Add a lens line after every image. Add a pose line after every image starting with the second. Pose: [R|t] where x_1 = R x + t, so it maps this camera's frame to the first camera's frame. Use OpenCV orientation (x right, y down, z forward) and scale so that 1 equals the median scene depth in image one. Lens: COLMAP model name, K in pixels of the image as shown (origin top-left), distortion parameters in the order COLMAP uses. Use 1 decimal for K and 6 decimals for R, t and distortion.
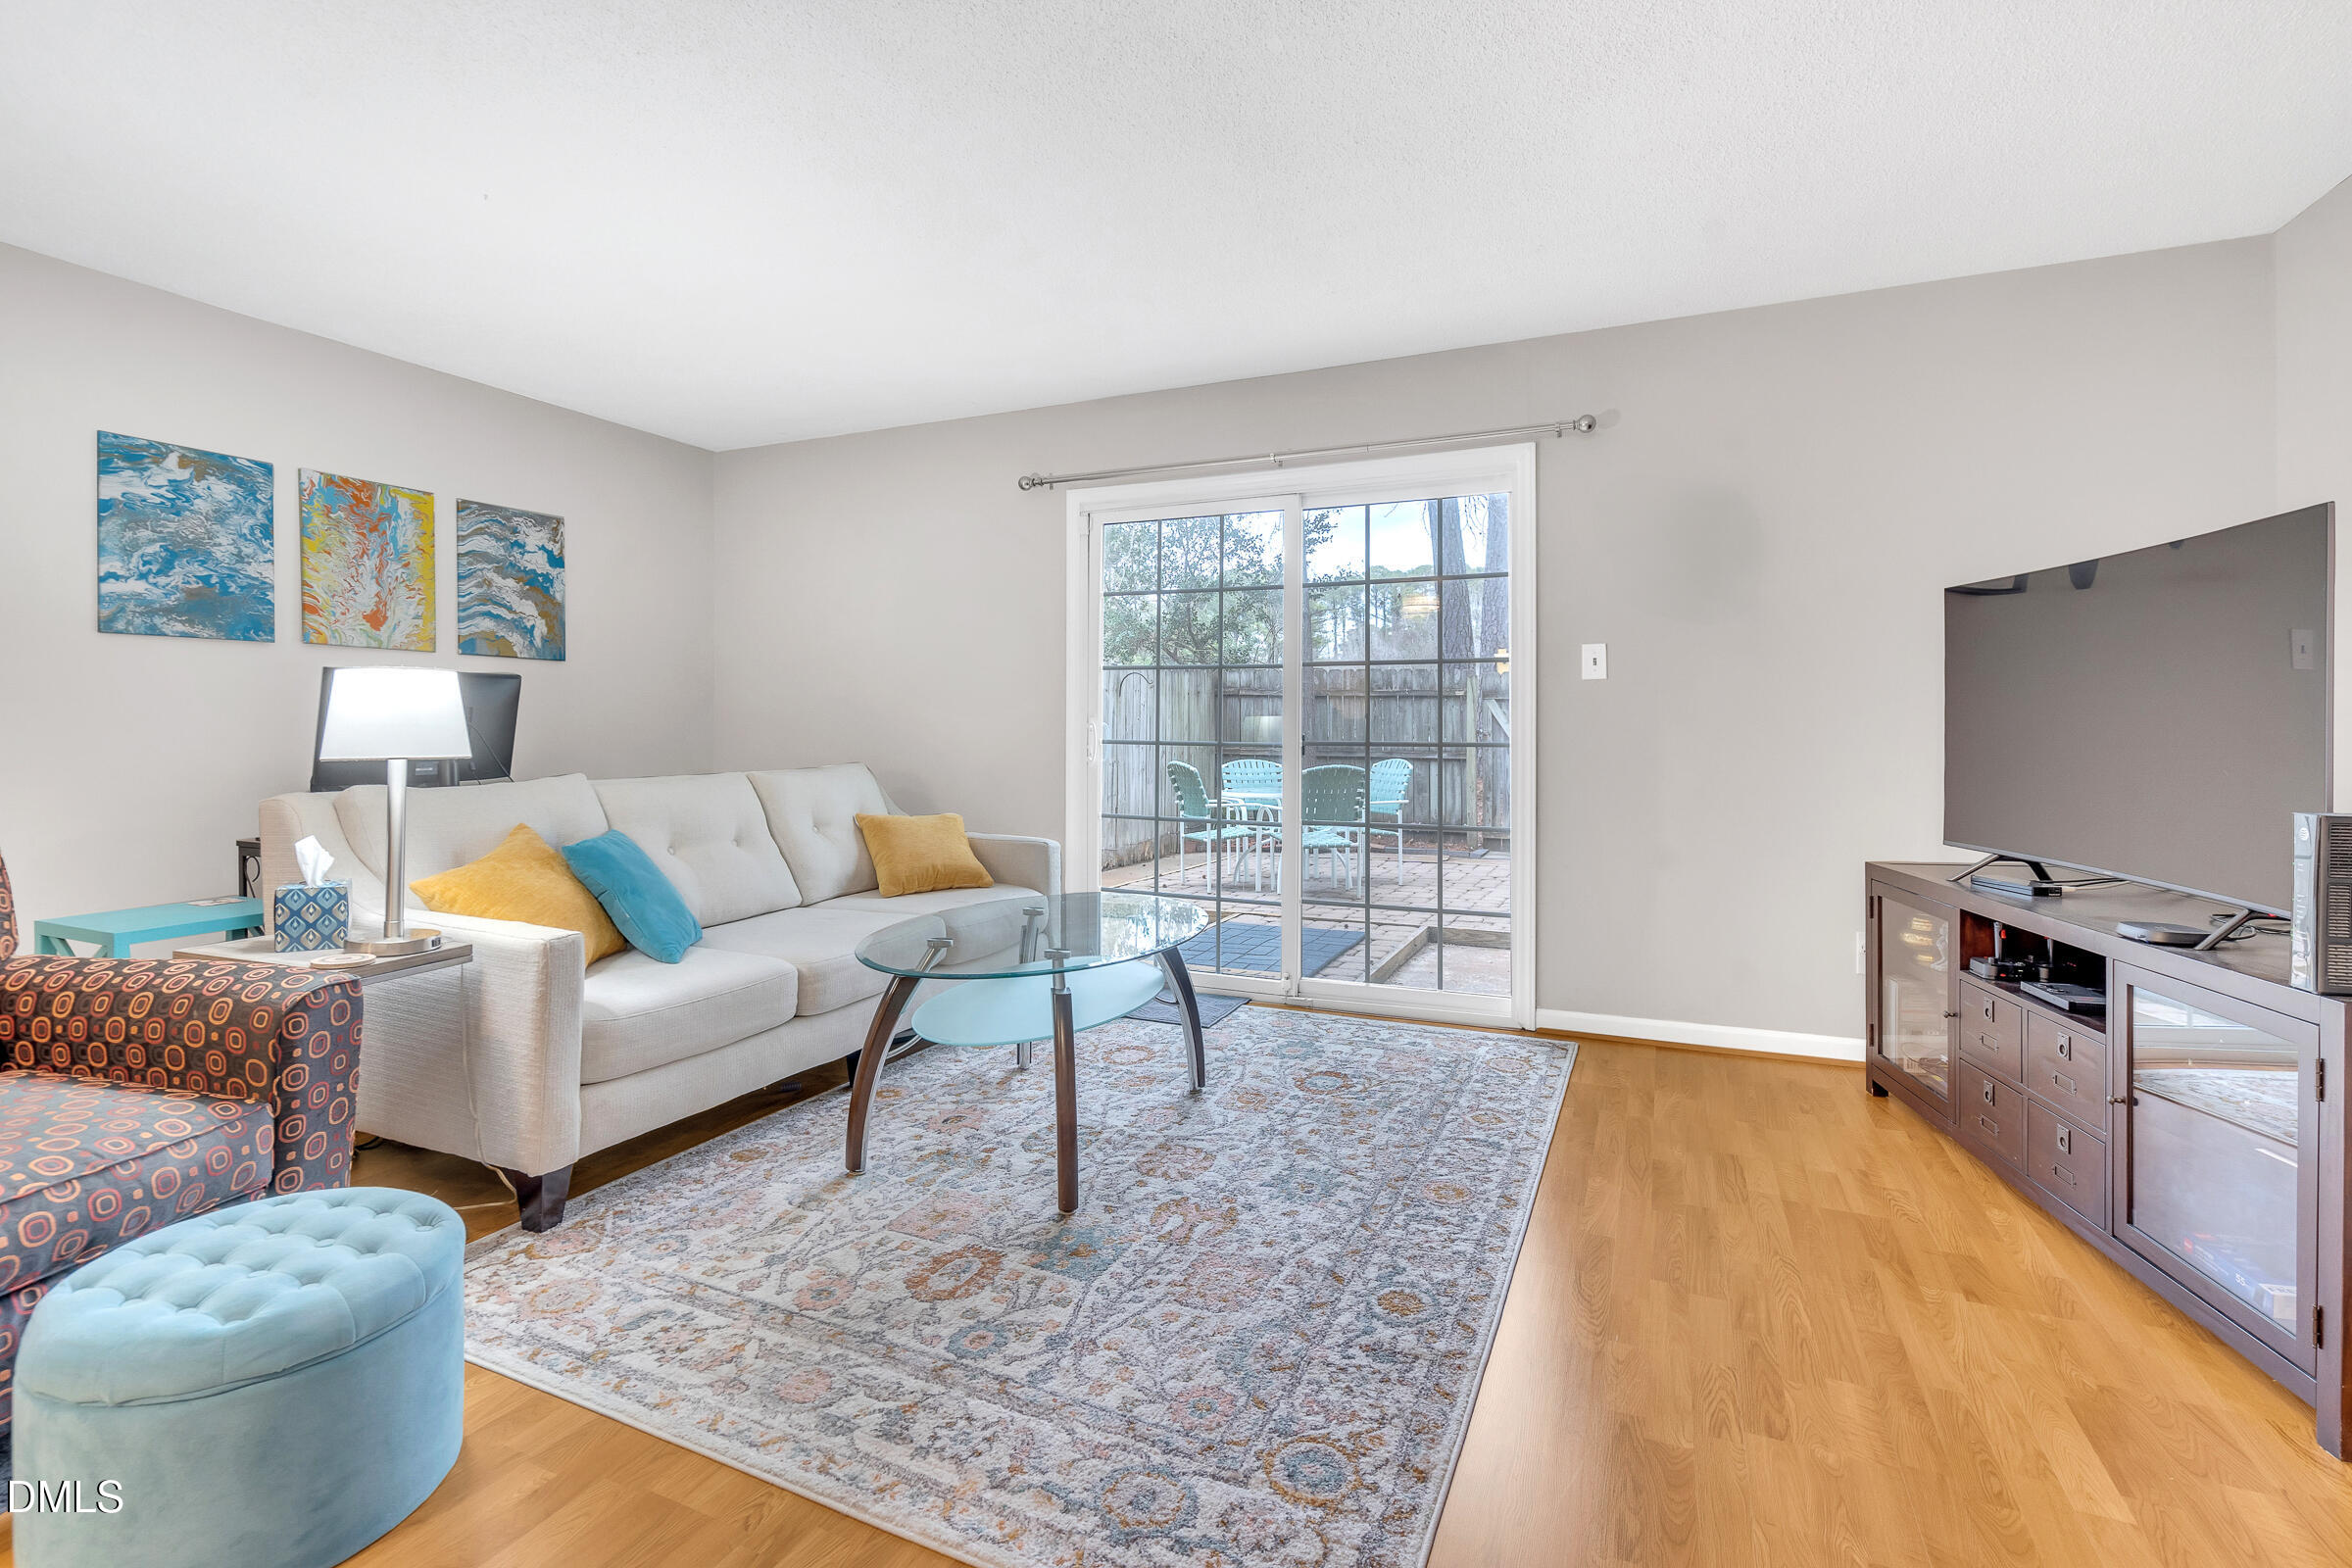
lens RADIAL K [[1104.6, 0, 1160.1], [0, 1104.6, 741.7], [0, 0, 1]] dist [-0.010374, 0.000177]
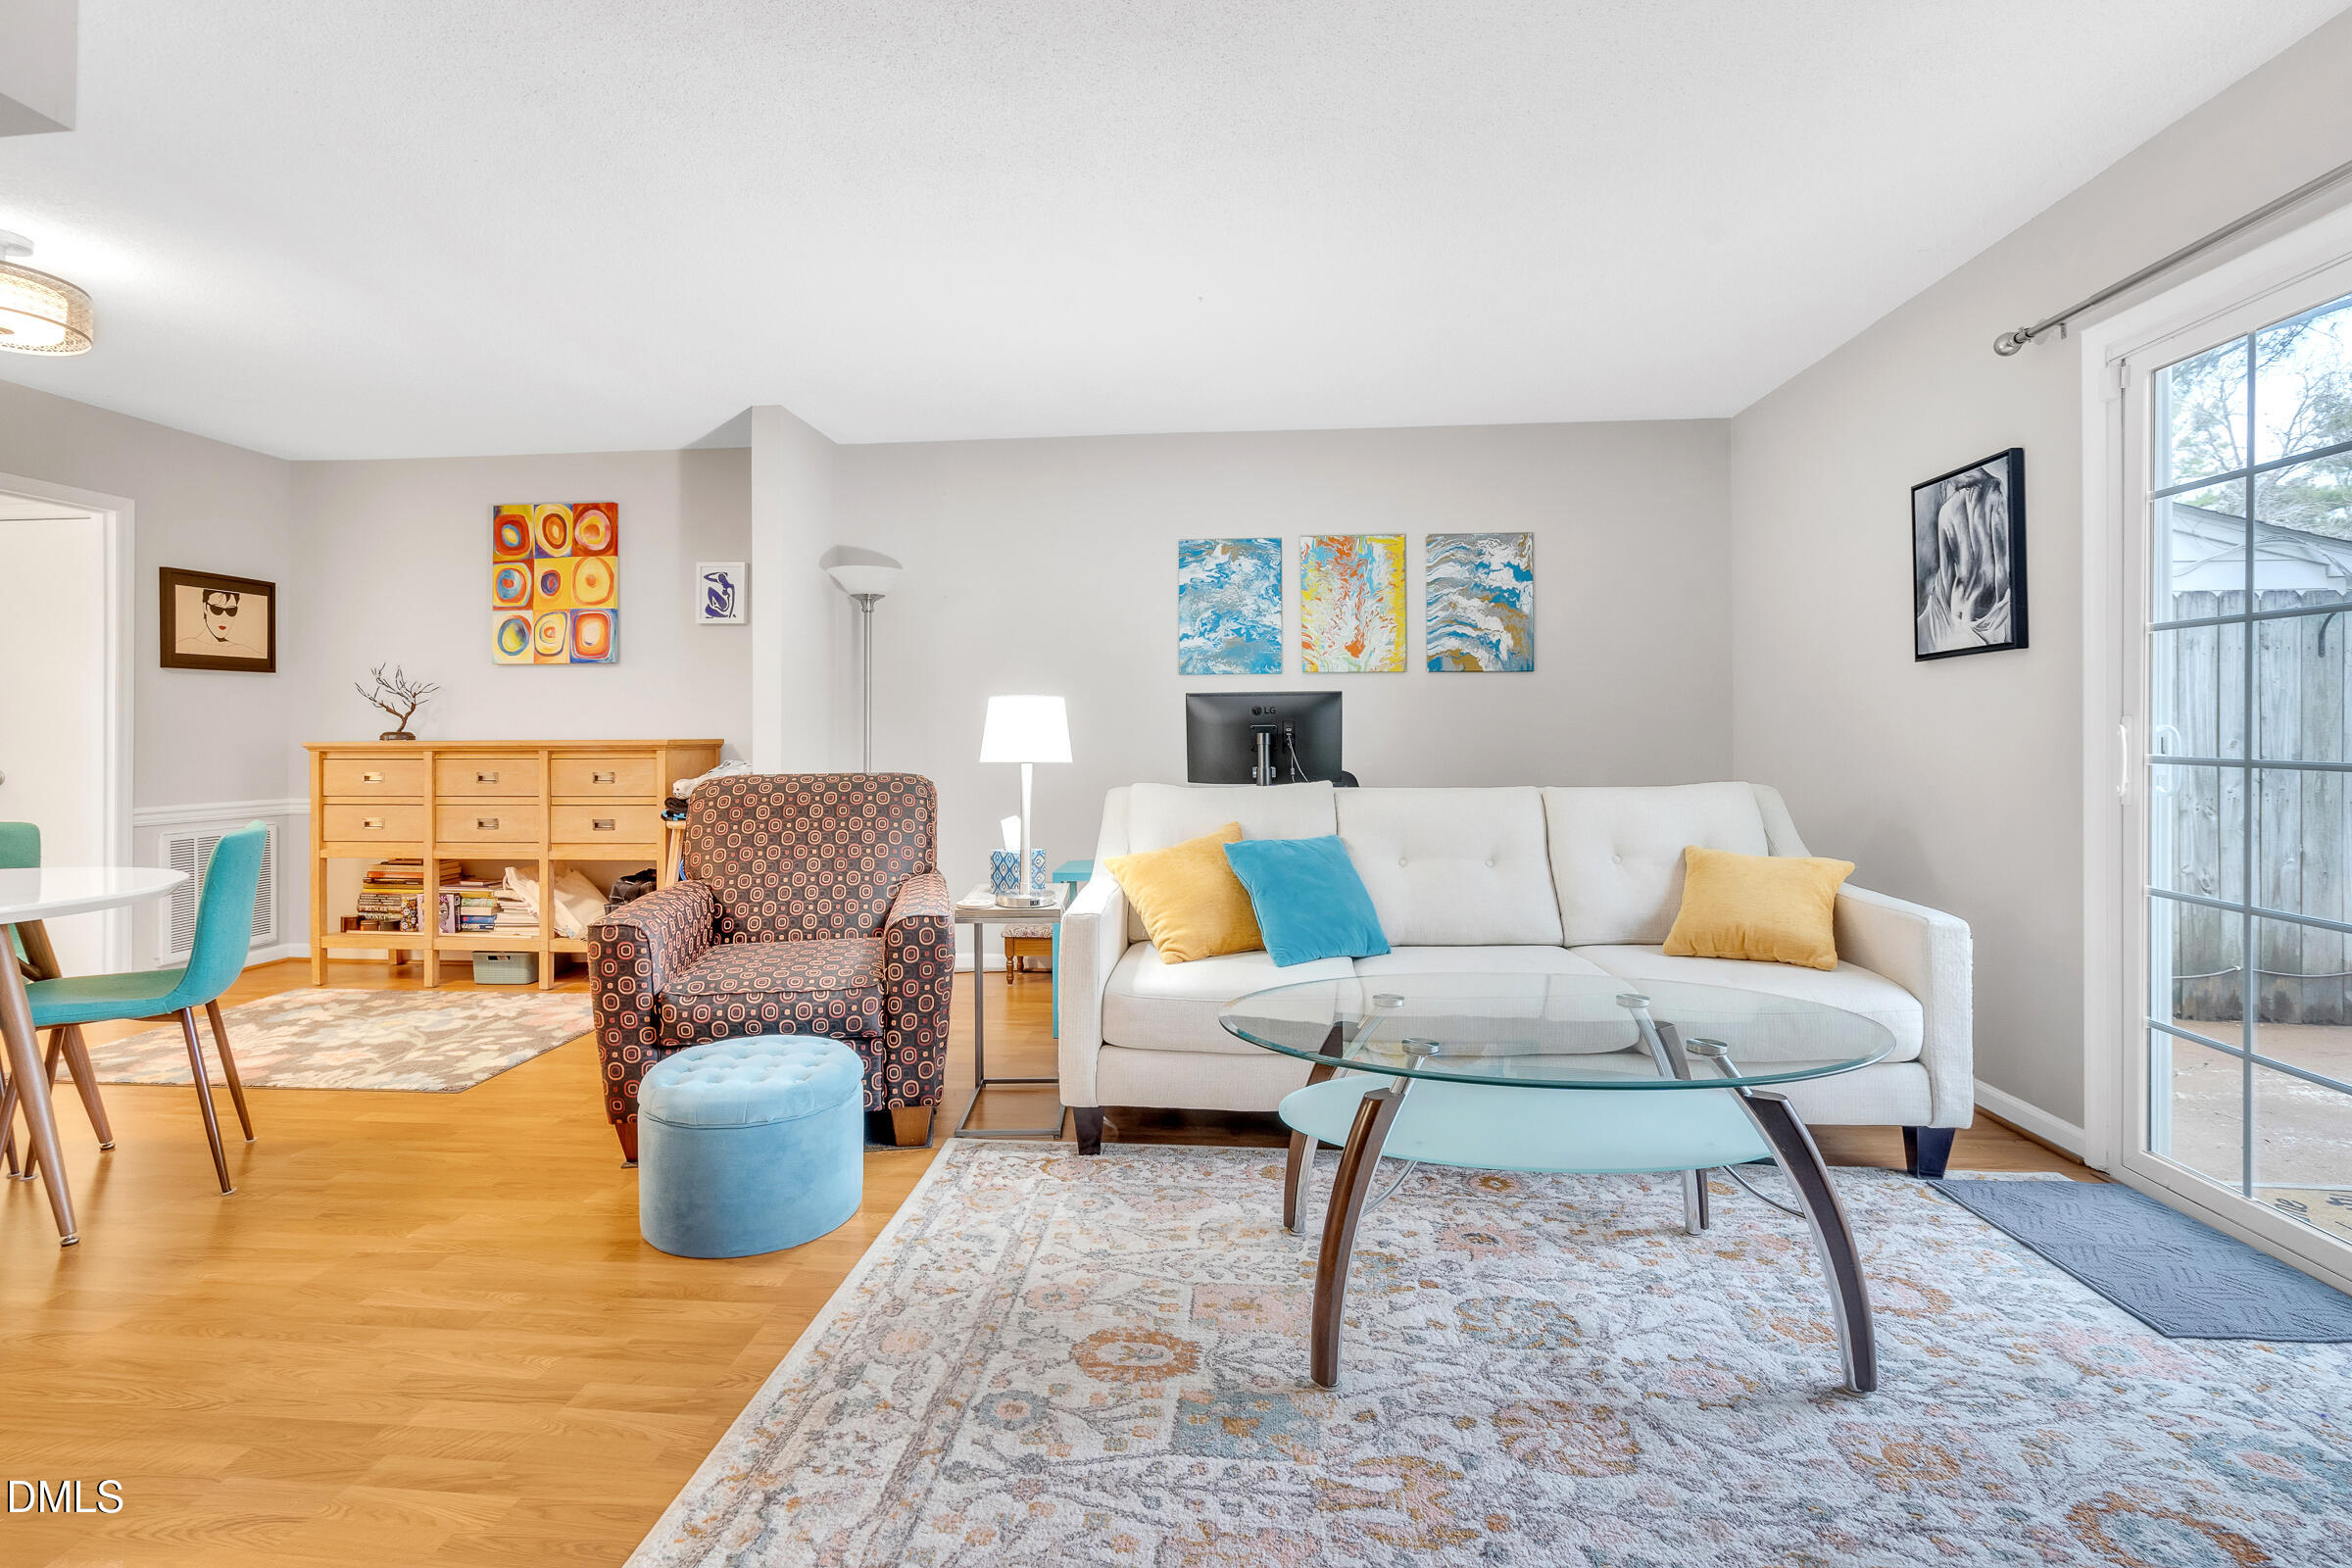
lens RADIAL K [[1104.1, 0, 1148.4], [0, 1104.1, 742.3], [0, 0, 1]] dist [-0.001906, 0.000661]
pose [[0.322735, 0.001069, -0.946489, 0.434689], [-0.006972, 0.999975, -0.001248, -0.006447], [0.946464, 0.007002, 0.322735, 0.474554]]
